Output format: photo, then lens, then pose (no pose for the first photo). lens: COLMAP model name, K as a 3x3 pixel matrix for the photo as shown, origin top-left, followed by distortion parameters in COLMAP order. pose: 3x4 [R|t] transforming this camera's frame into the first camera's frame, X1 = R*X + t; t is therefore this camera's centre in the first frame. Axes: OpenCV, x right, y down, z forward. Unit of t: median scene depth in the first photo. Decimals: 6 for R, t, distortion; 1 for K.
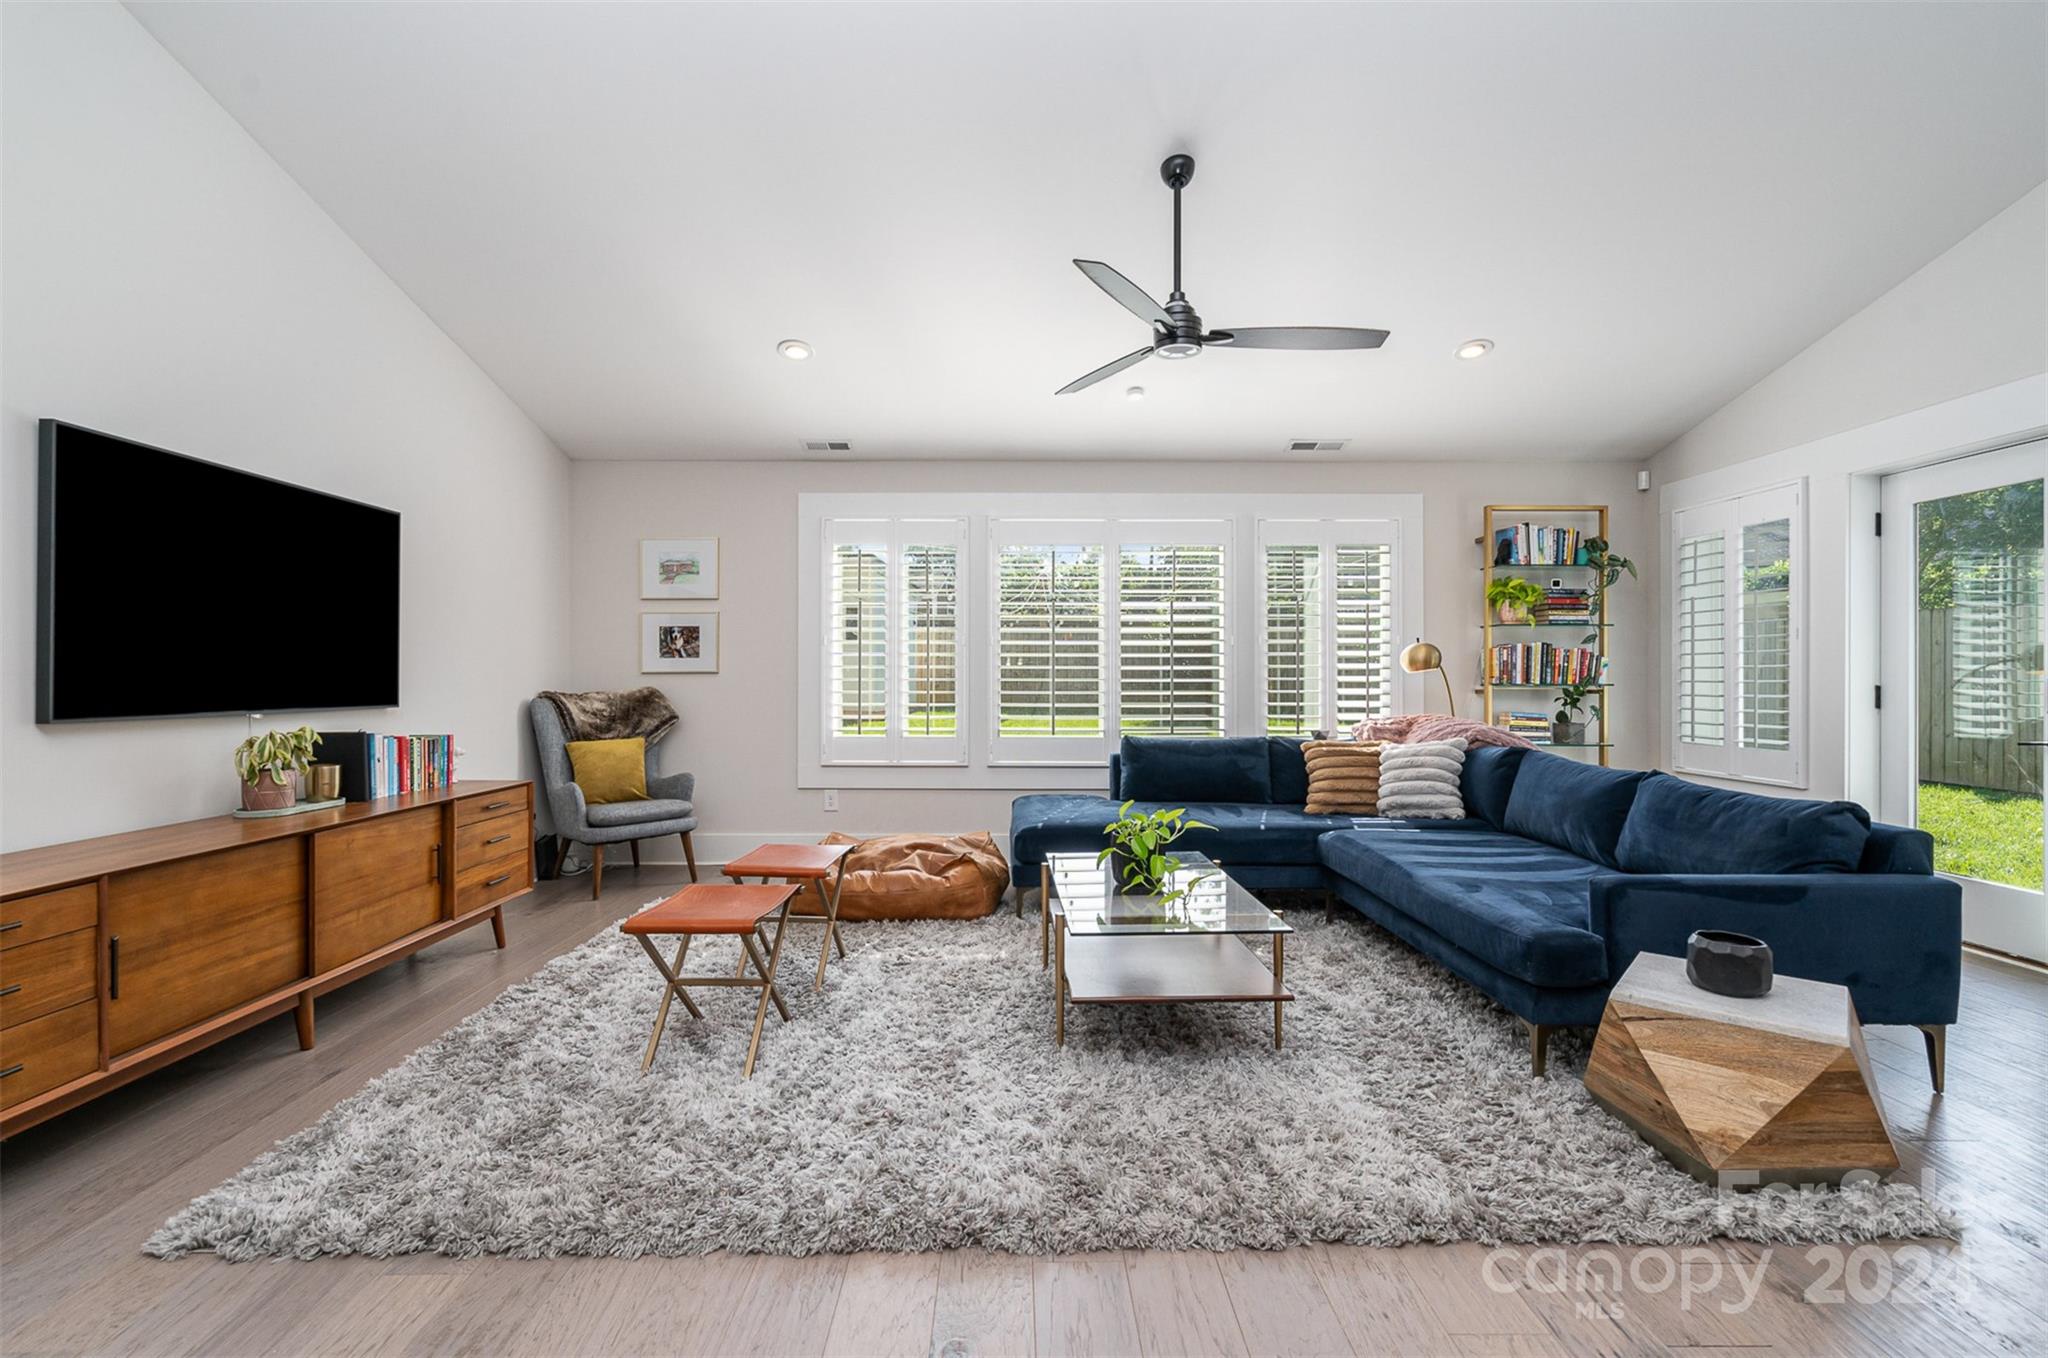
lens RADIAL K [[934.3, 0, 1024.0], [0, 934.3, 679.0], [0, 0, 1]] dist [0.003171, 0.000649]
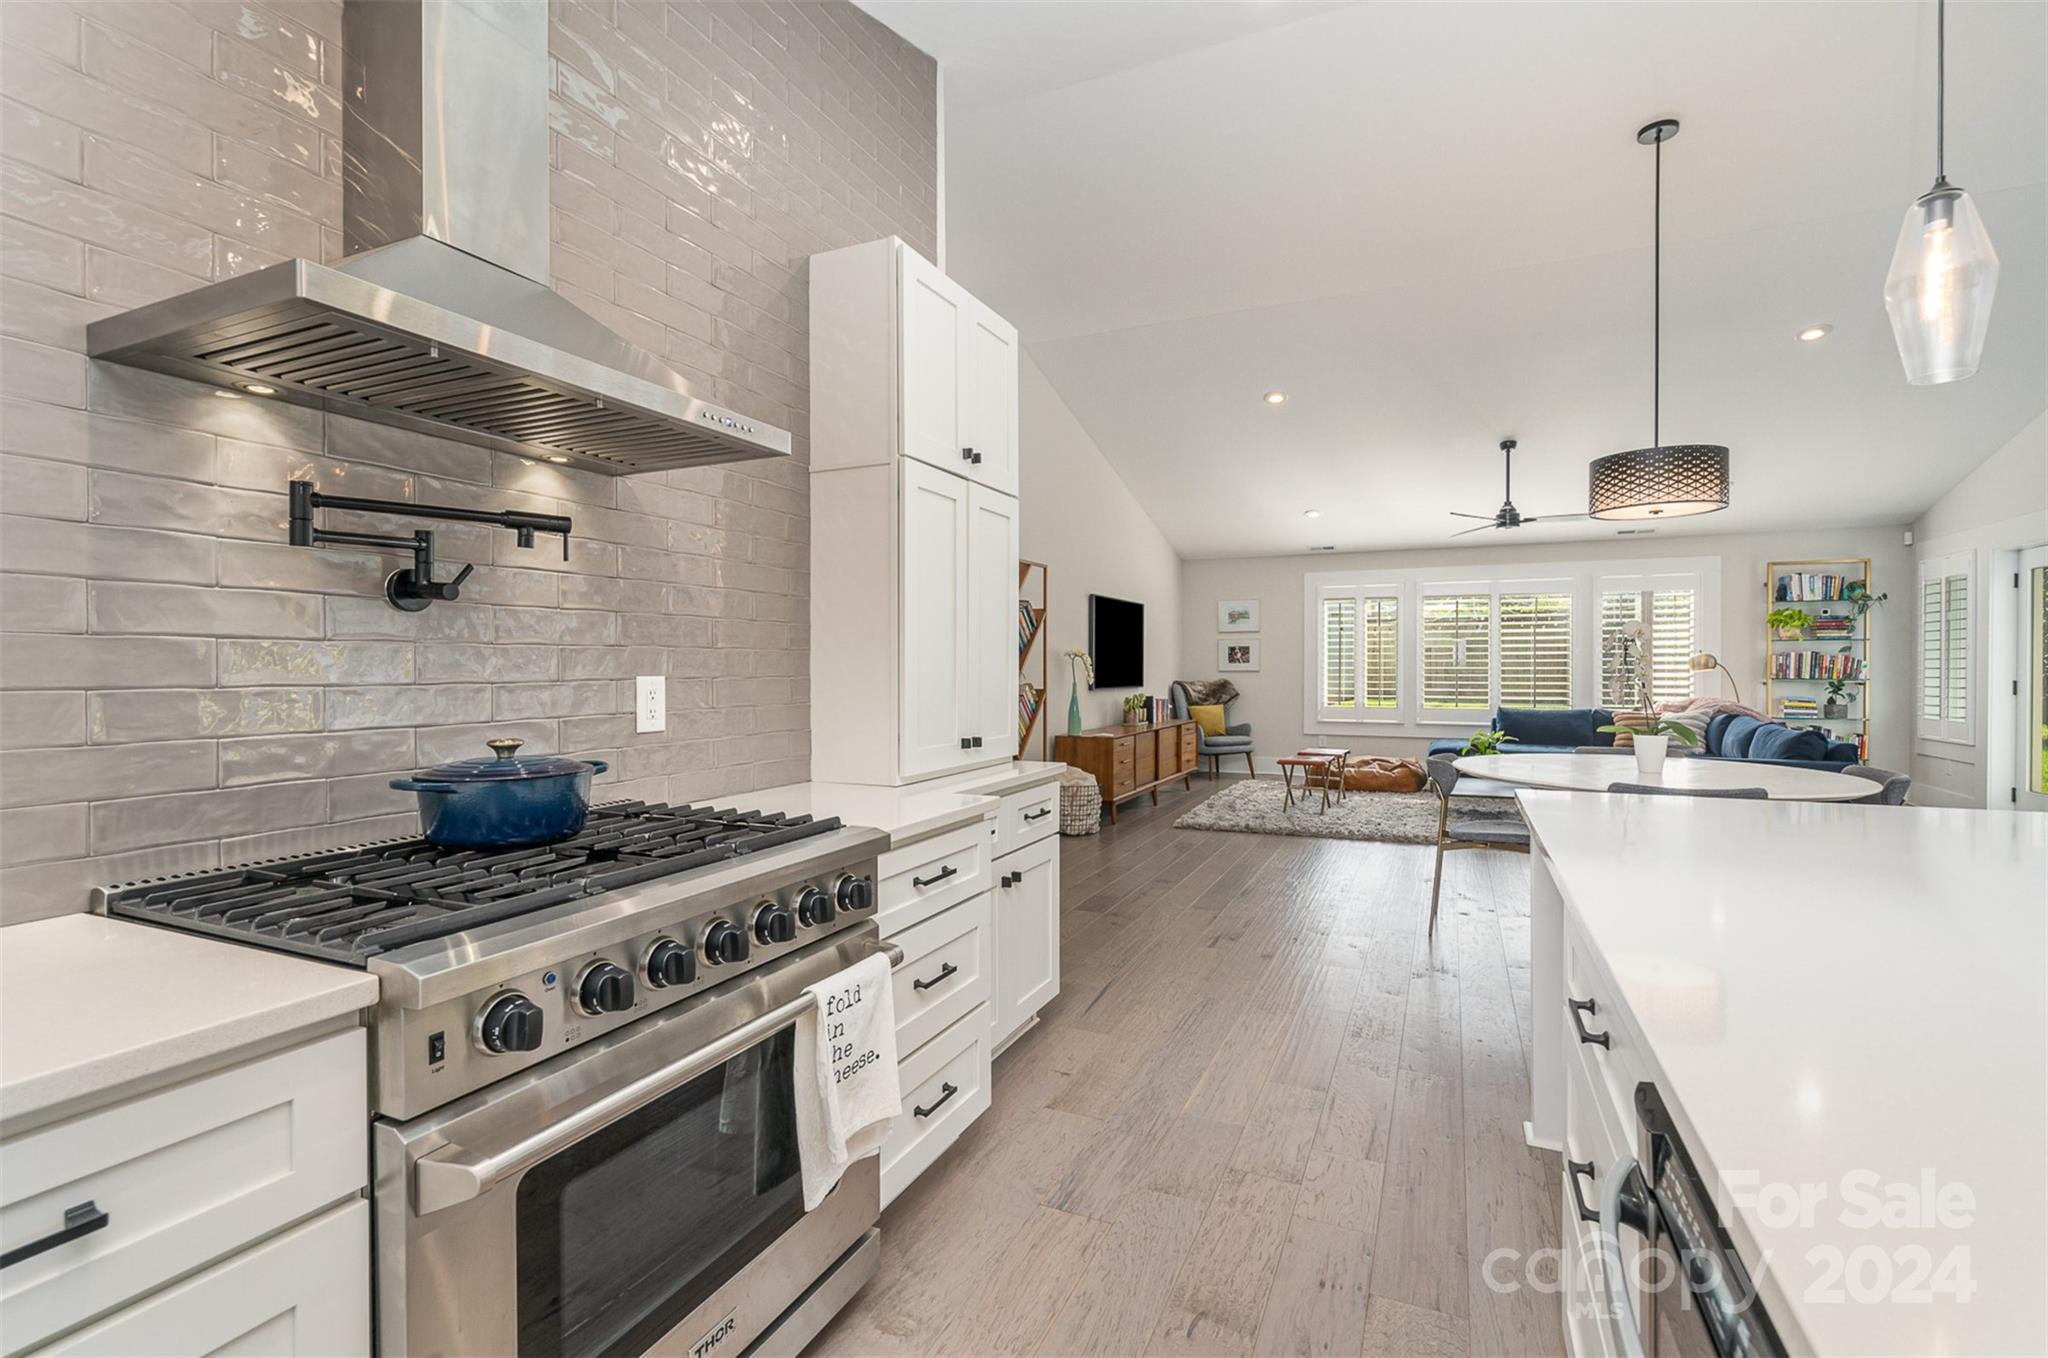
lens RADIAL K [[934.3, 0, 1024.0], [0, 934.3, 679.0], [0, 0, 1]] dist [0.003171, 0.000649]
pose [[0.903828, 0.003509, -0.427881, 0.048456], [0.001249, 0.999940, 0.010841, -0.012138], [0.427893, -0.010333, 0.903770, -0.924128]]
